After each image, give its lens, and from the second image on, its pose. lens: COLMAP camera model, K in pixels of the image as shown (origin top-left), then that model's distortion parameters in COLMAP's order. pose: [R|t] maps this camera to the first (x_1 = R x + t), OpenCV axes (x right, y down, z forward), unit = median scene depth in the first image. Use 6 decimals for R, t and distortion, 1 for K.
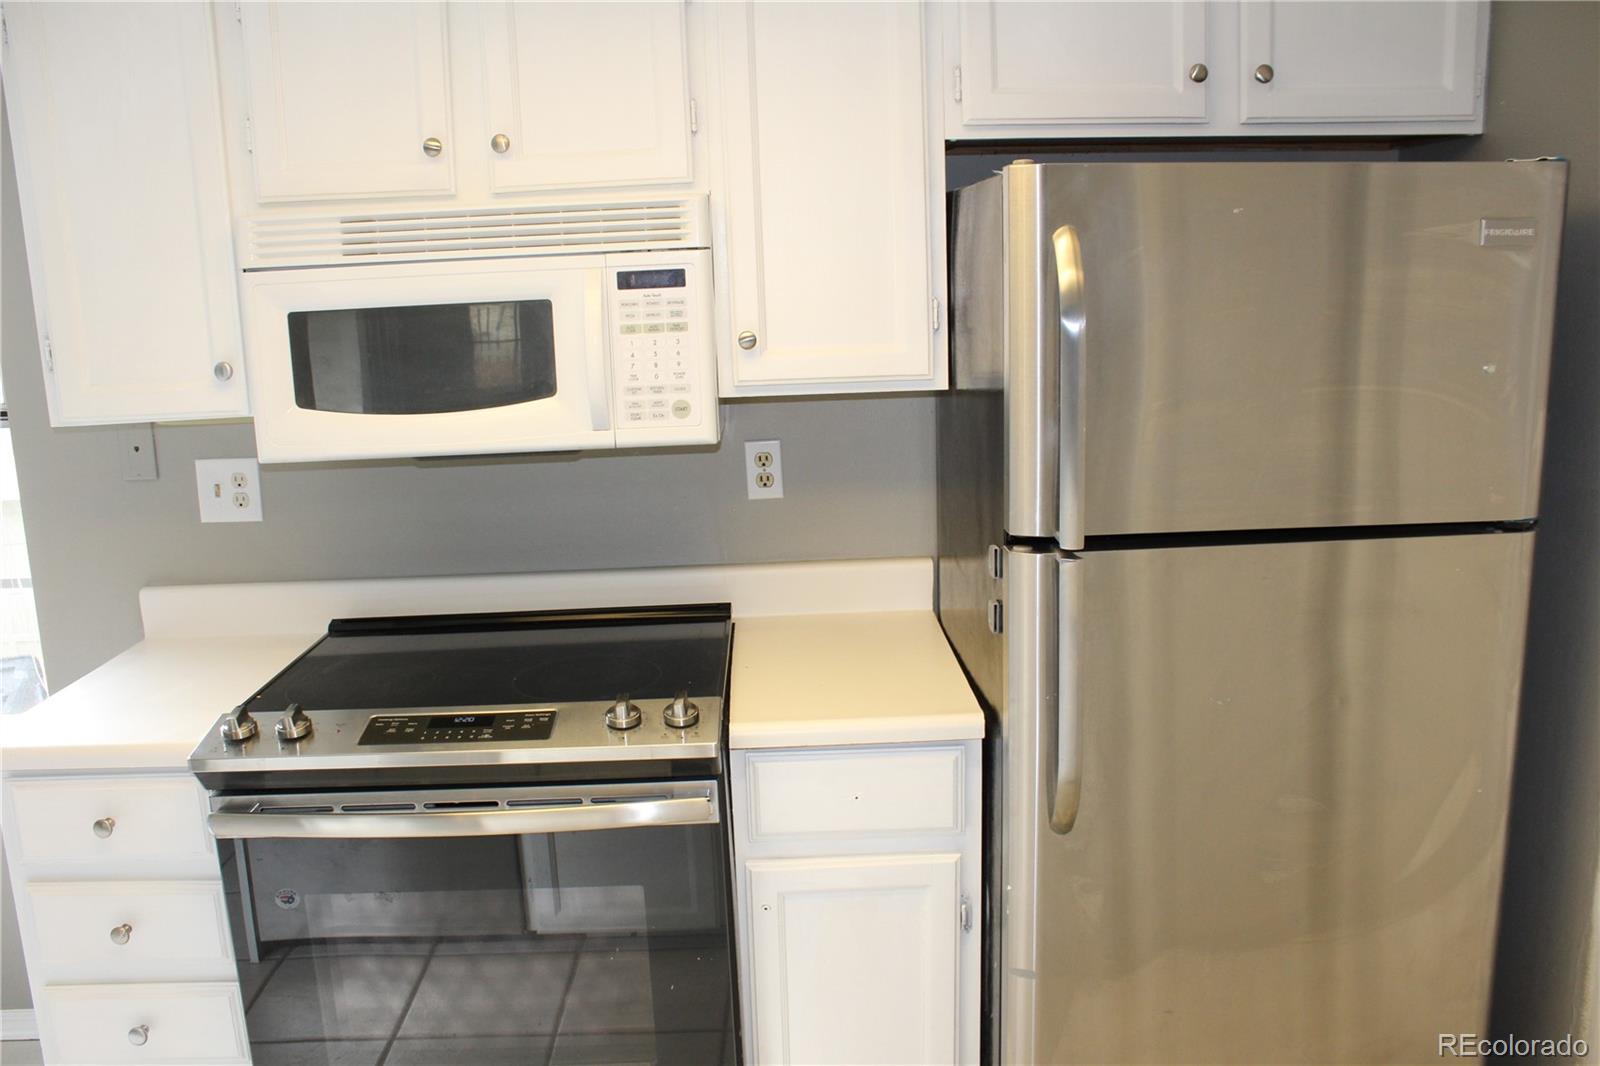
lens RADIAL K [[1322.9, 0, 789.8], [0, 1322.9, 531.9], [0, 0, 1]] dist [-0.166563, 0.142471]
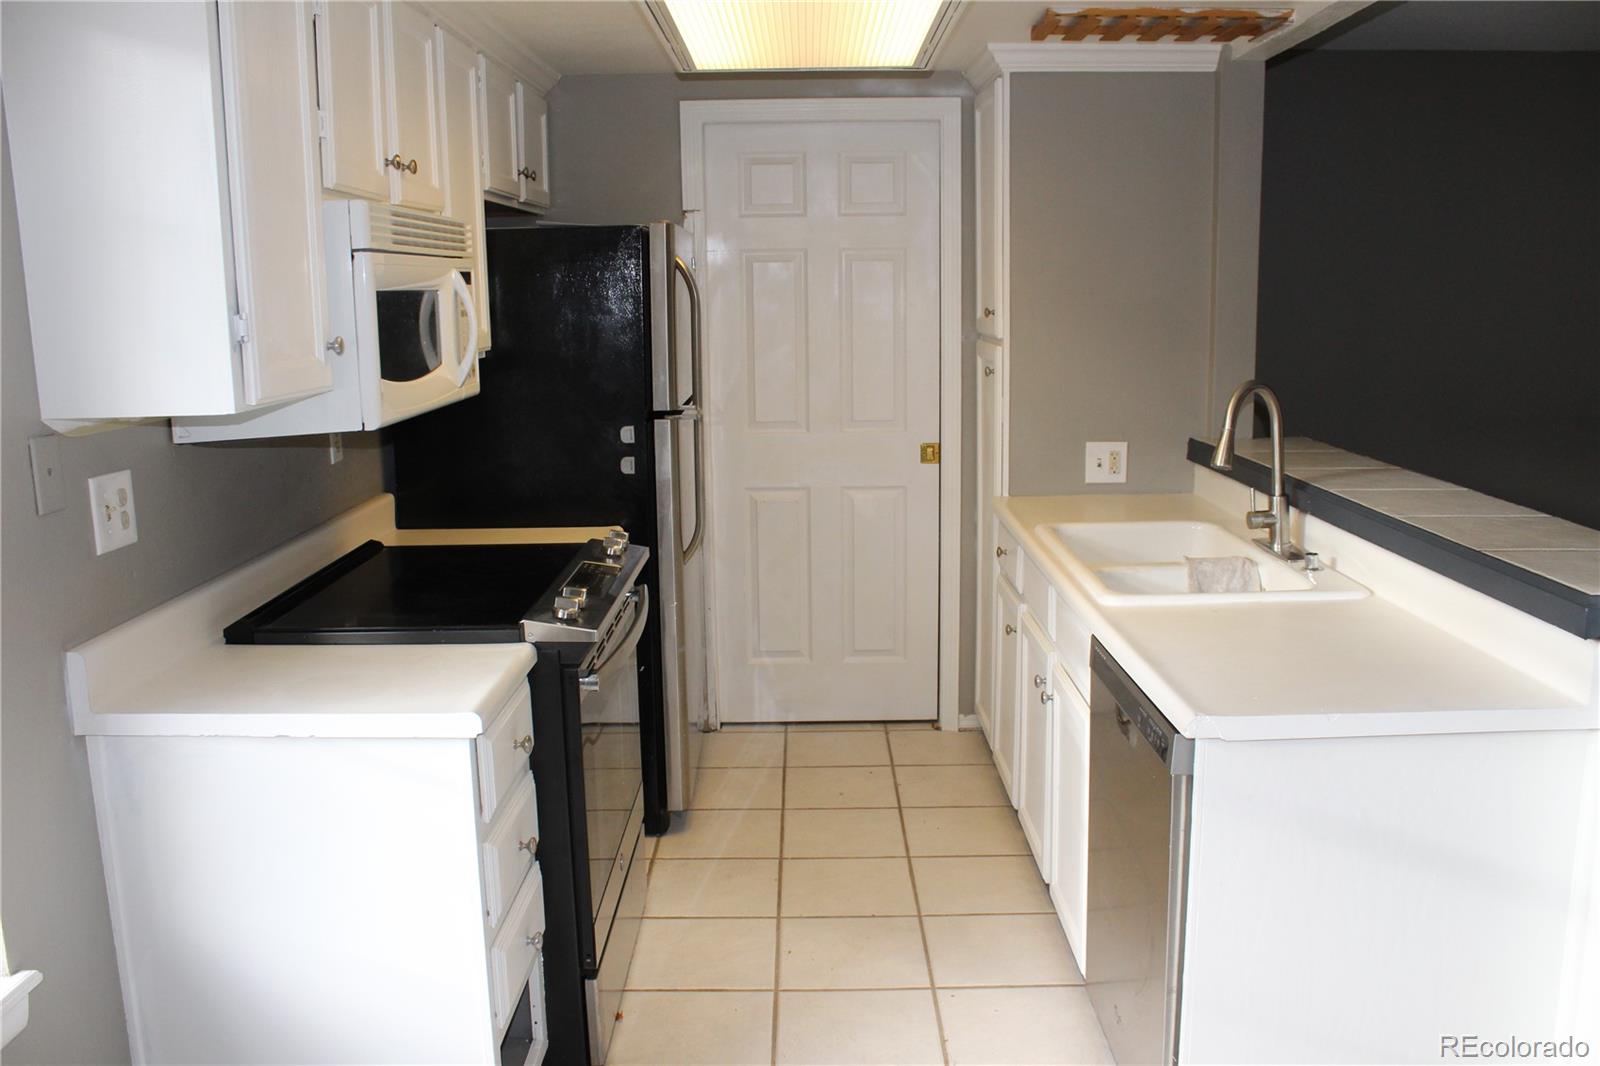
lens RADIAL K [[1322.9, 0, 800.3], [0, 1322.9, 540.8], [0, 0, 1]] dist [-0.166563, 0.142471]
pose [[0.026170, -0.157146, 0.987229, -1.500881], [0.212682, 0.965832, 0.148102, -0.049718], [-0.976771, 0.206090, 0.058698, 0.619398]]
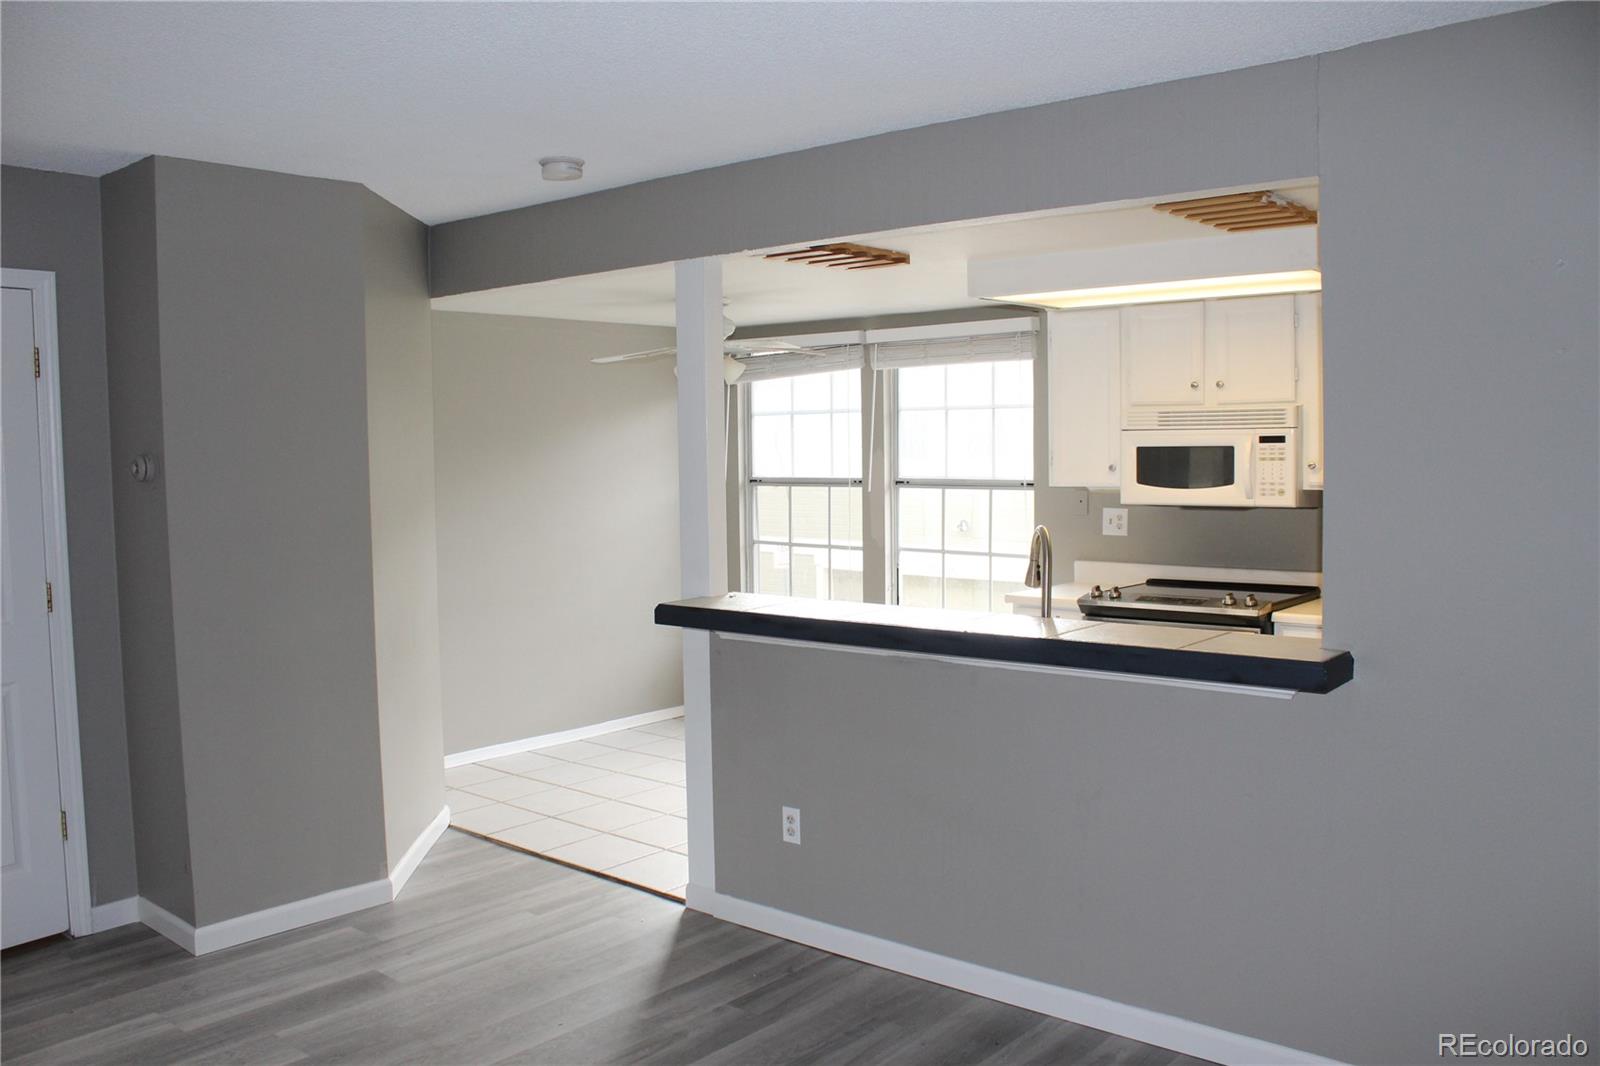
lens RADIAL K [[1322.9, 0, 807.8], [0, 1322.9, 536.0], [0, 0, 1]] dist [-0.166563, 0.142471]
pose [[0.756723, 0.066610, -0.650333, 0.835629], [-0.139231, 0.988393, -0.060773, 0.259957], [0.638737, 0.136535, 0.757214, -1.396311]]
